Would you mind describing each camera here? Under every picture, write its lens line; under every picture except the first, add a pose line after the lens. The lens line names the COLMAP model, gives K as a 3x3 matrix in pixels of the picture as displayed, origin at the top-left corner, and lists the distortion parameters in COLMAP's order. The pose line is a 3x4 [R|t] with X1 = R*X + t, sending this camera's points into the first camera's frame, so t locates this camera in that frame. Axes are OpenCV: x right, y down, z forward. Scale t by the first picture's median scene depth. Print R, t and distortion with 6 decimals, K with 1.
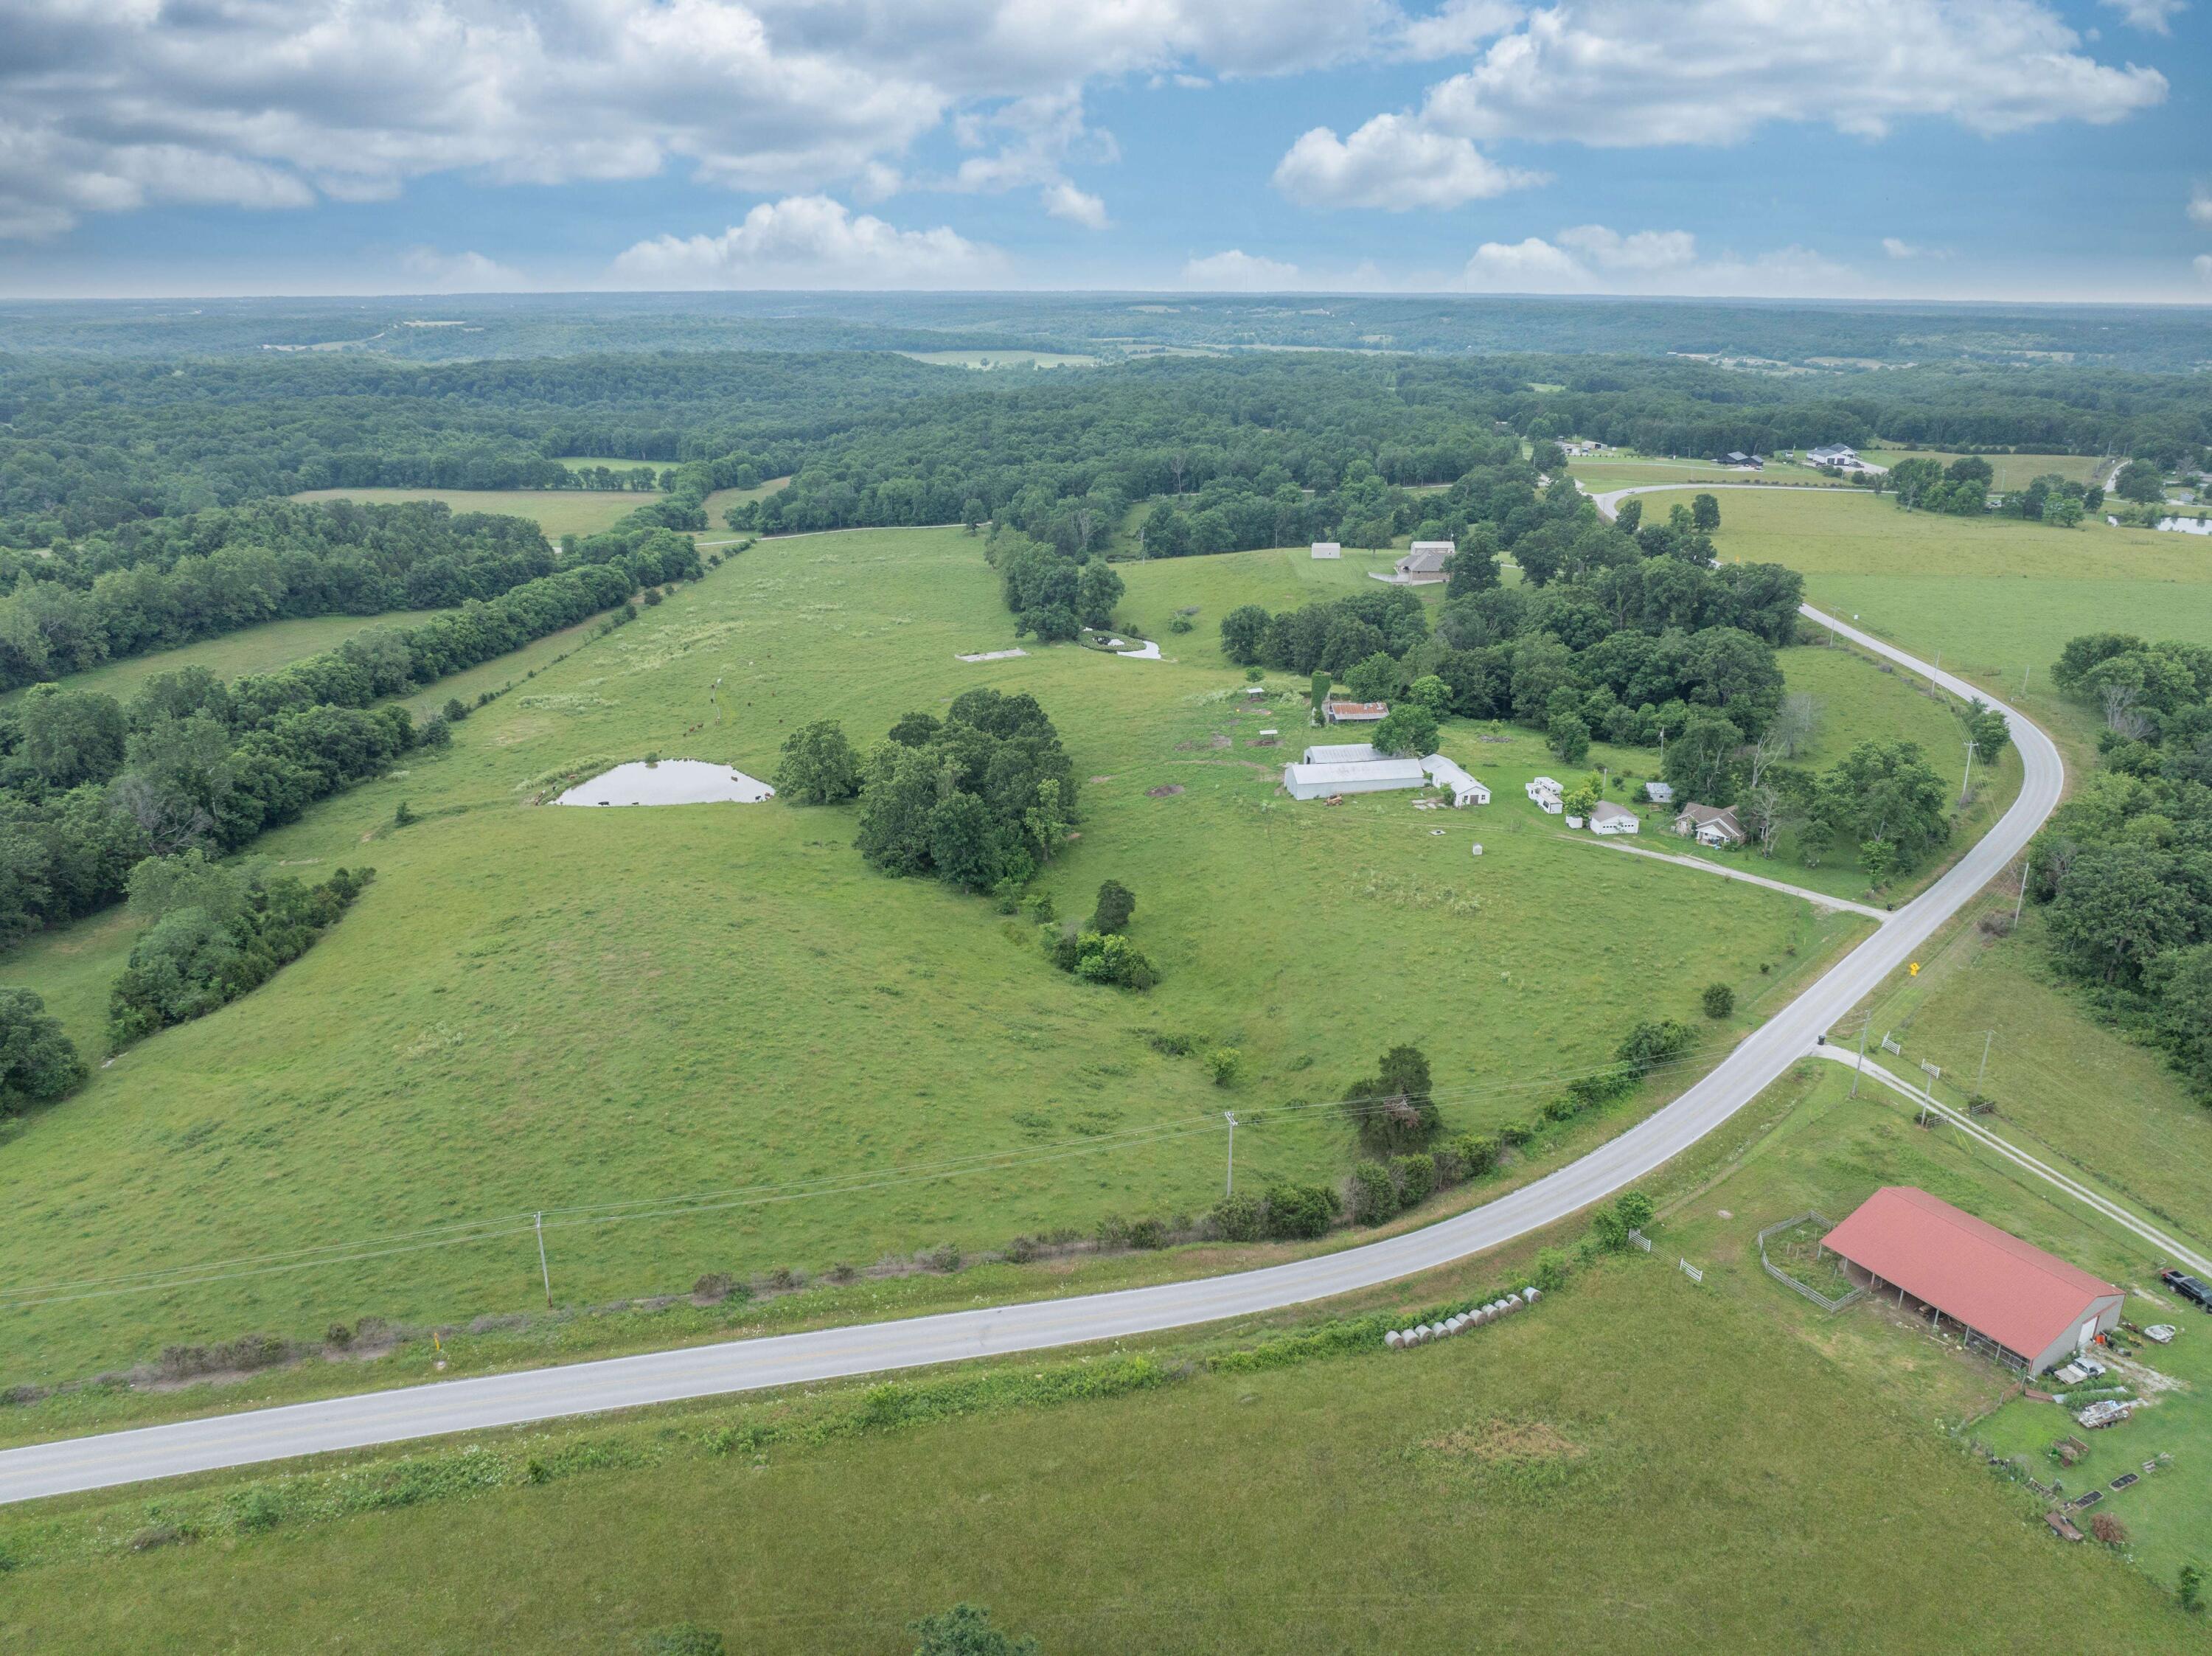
lens RADIAL K [[1555.1, 0, 1115.6], [0, 1555.1, 817.9], [0, 0, 1]] dist [-0.044473, 0.015121]
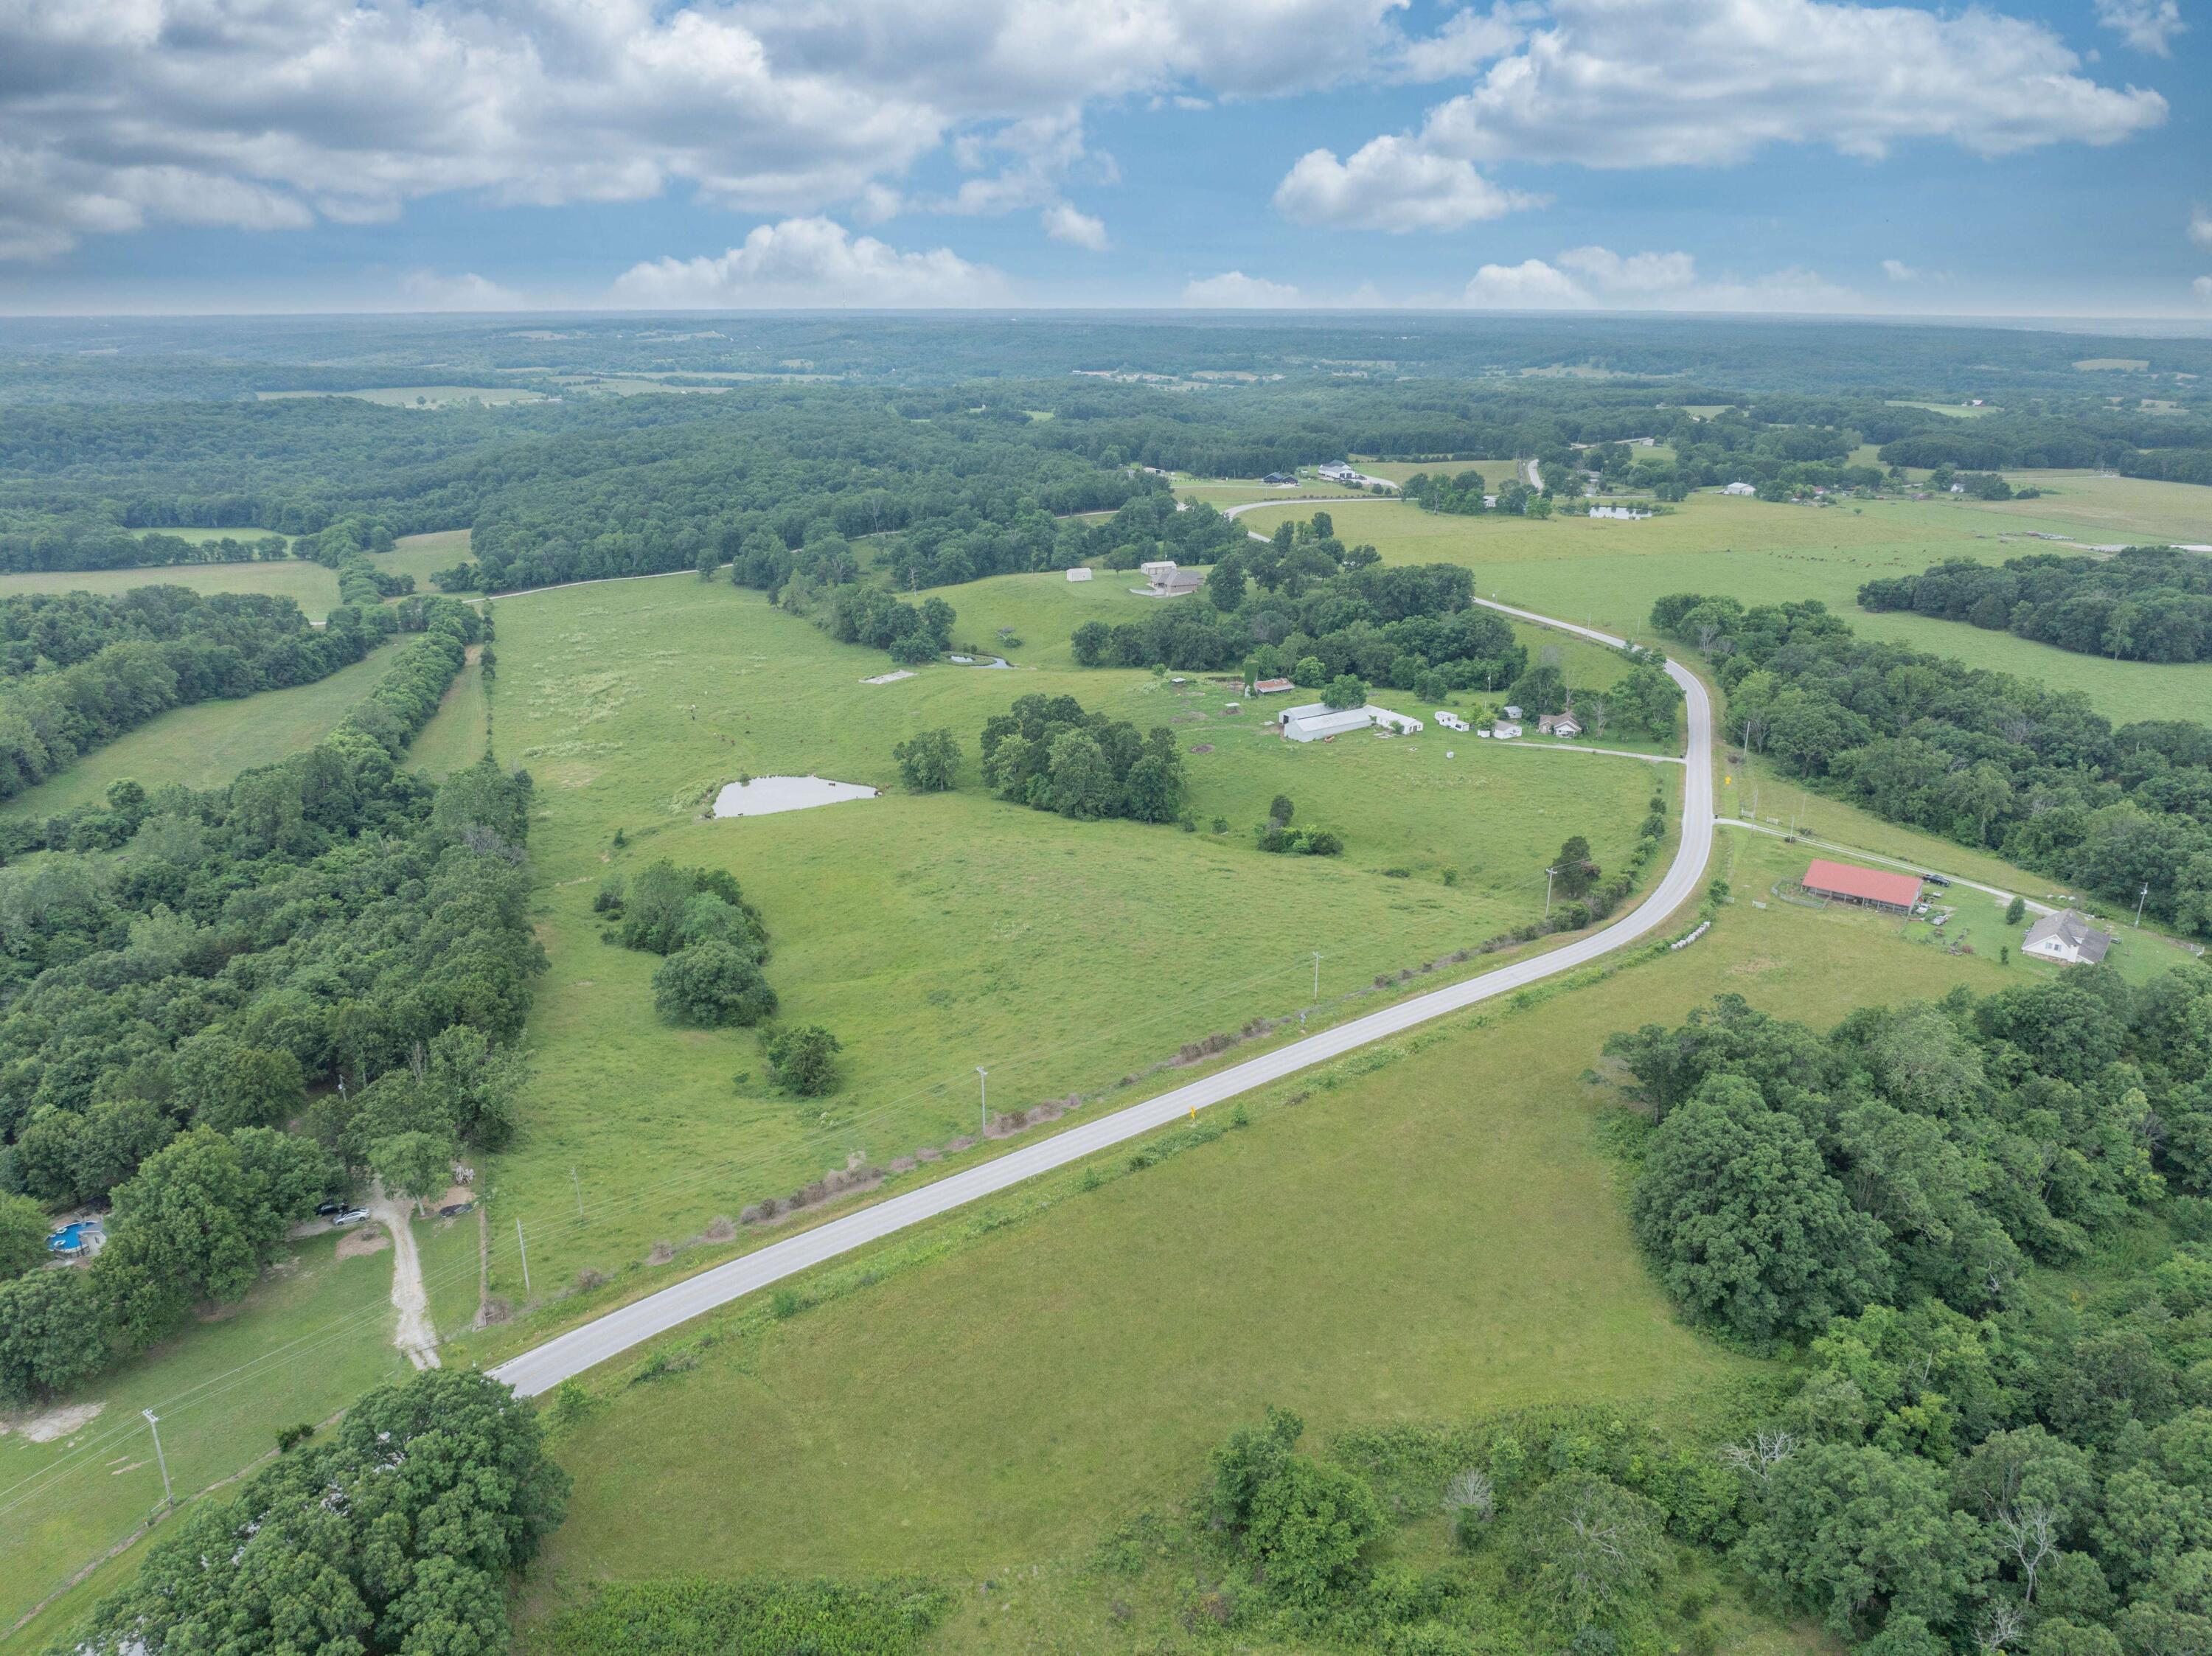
lens RADIAL K [[1555.1, 0, 1118.8], [0, 1555.1, 815.2], [0, 0, 1]] dist [-0.044473, 0.015121]
pose [[0.921552, -0.123349, 0.368141, -0.517514], [0.126793, 0.991817, 0.014921, 0.011208], [-0.366969, 0.032927, 0.929650, -0.284595]]
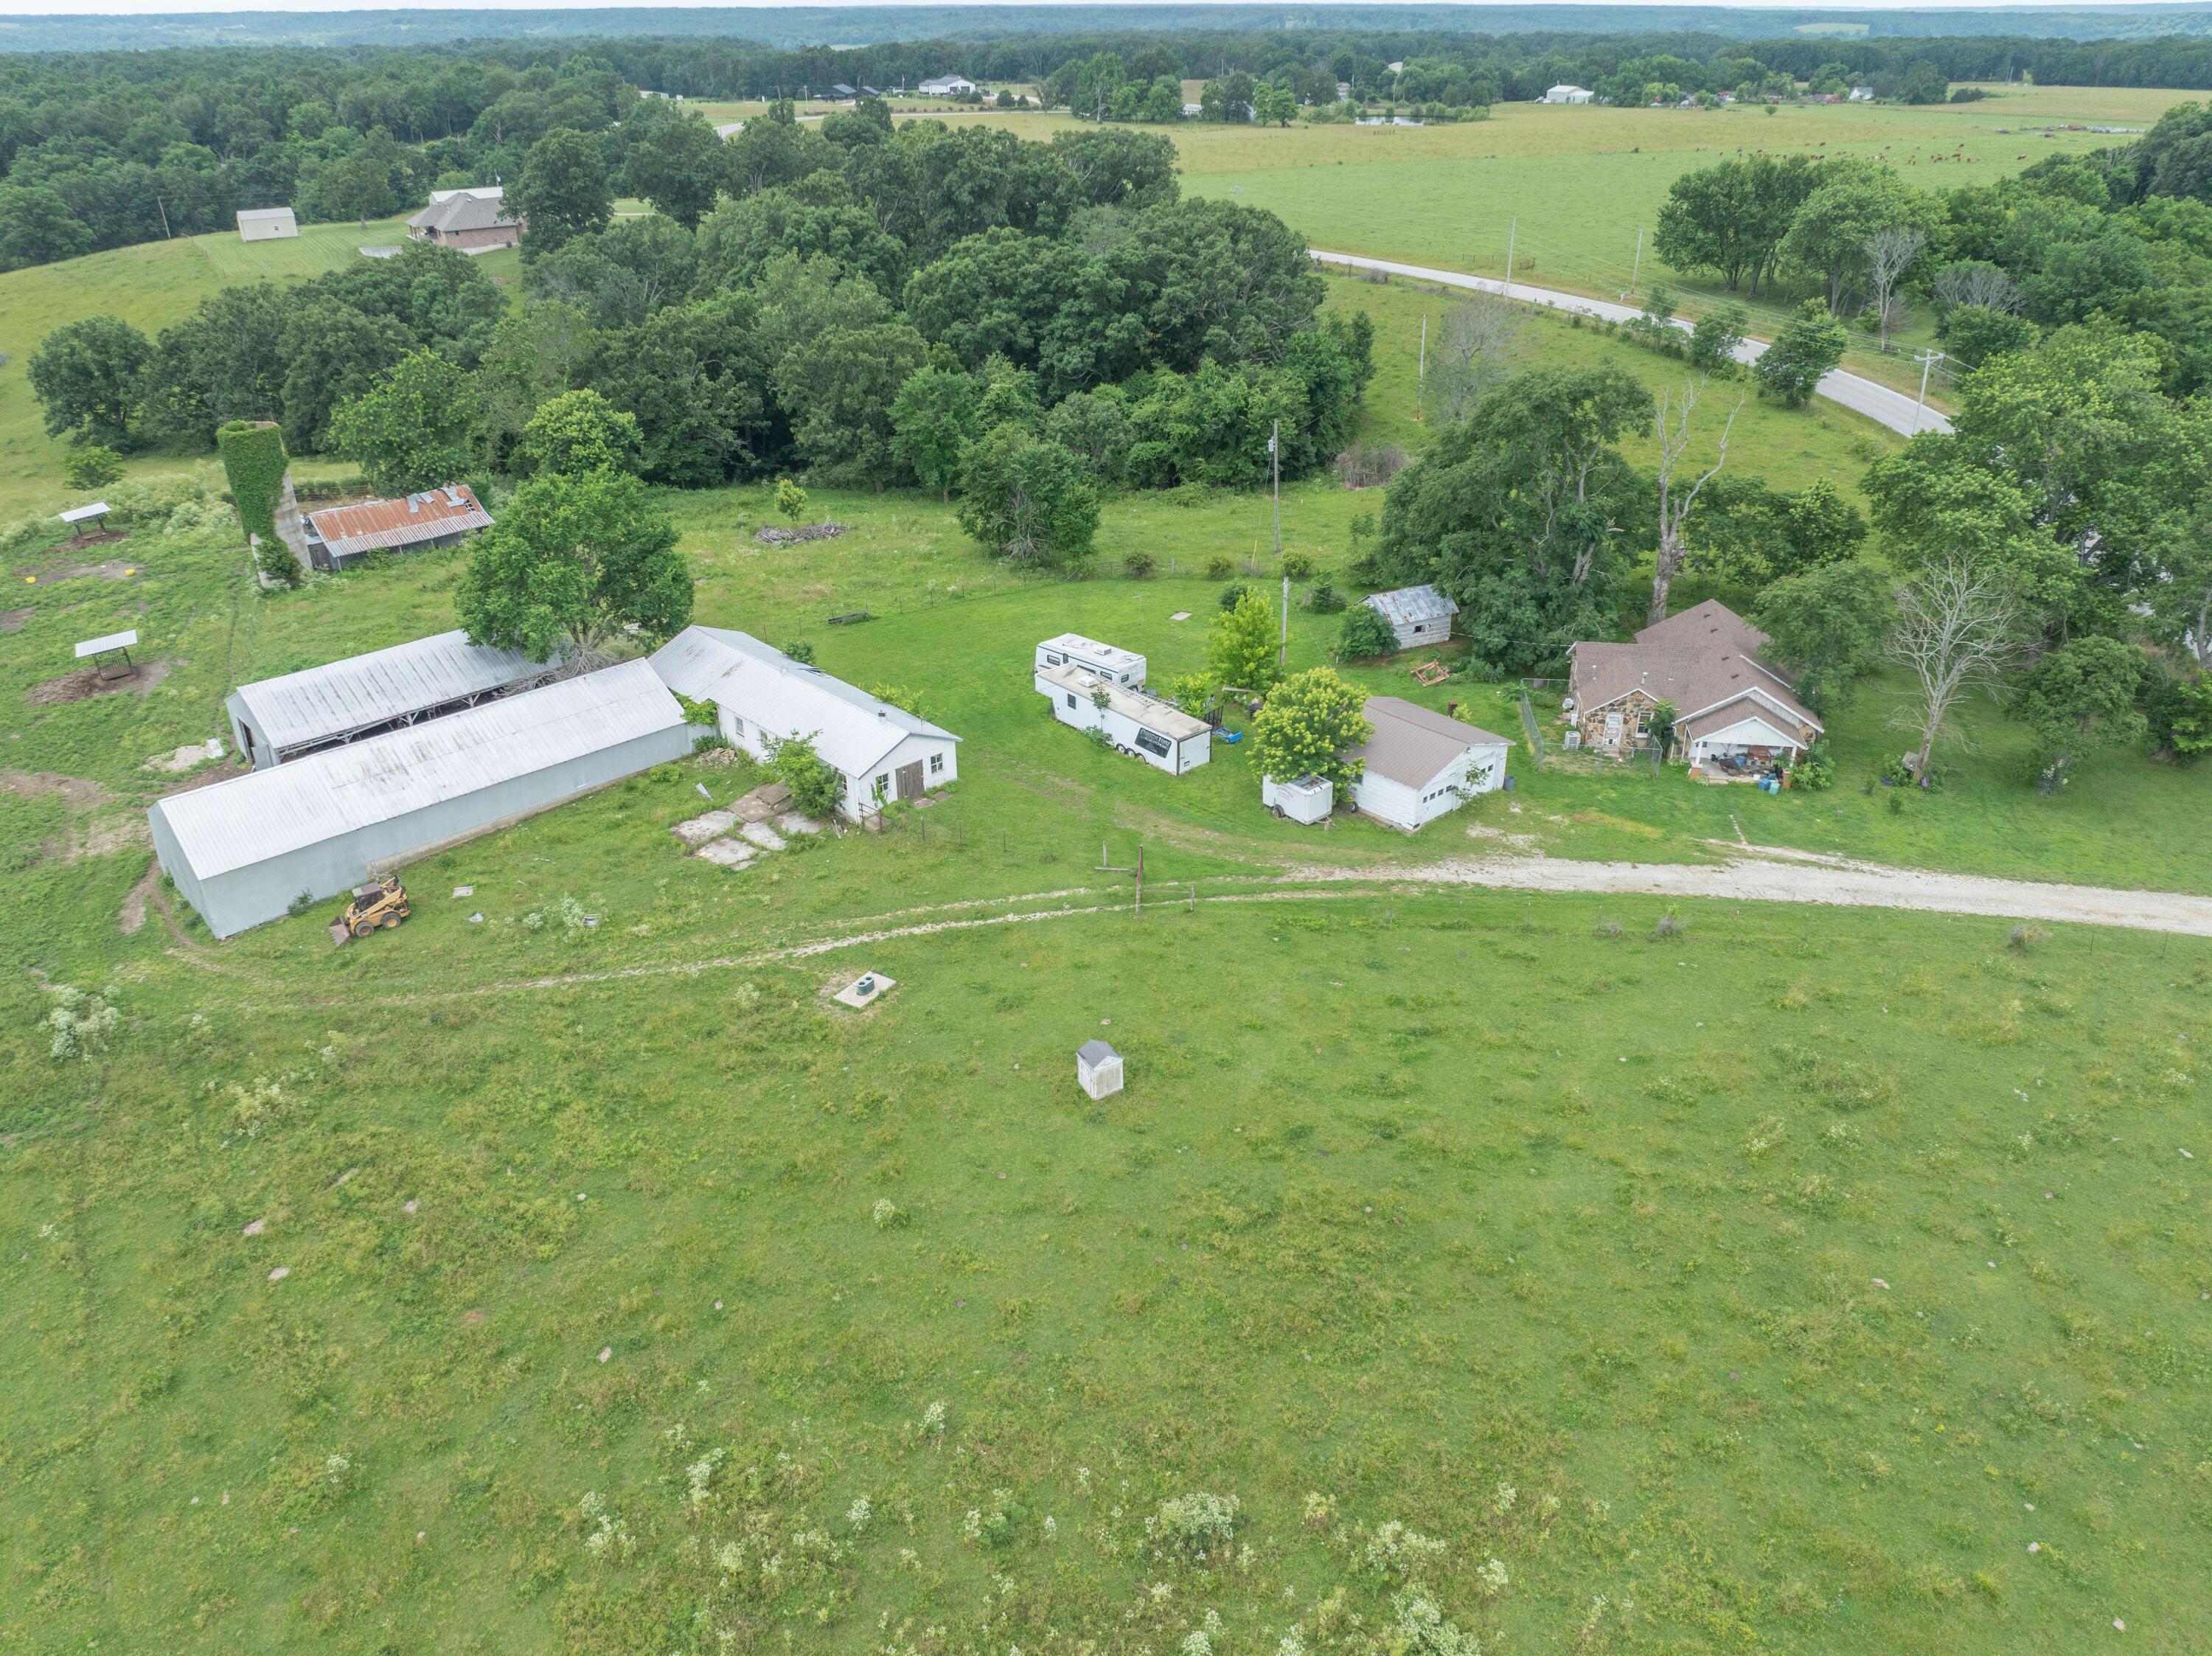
lens RADIAL K [[1555.1, 0, 1109.1], [0, 1555.1, 845.2], [0, 0, 1]] dist [-0.044473, 0.015121]
pose [[0.831486, -0.272376, 0.484192, 0.101320], [0.186485, 0.957835, 0.218574, -0.044168], [-0.523311, -0.091447, 0.847221, 0.608831]]
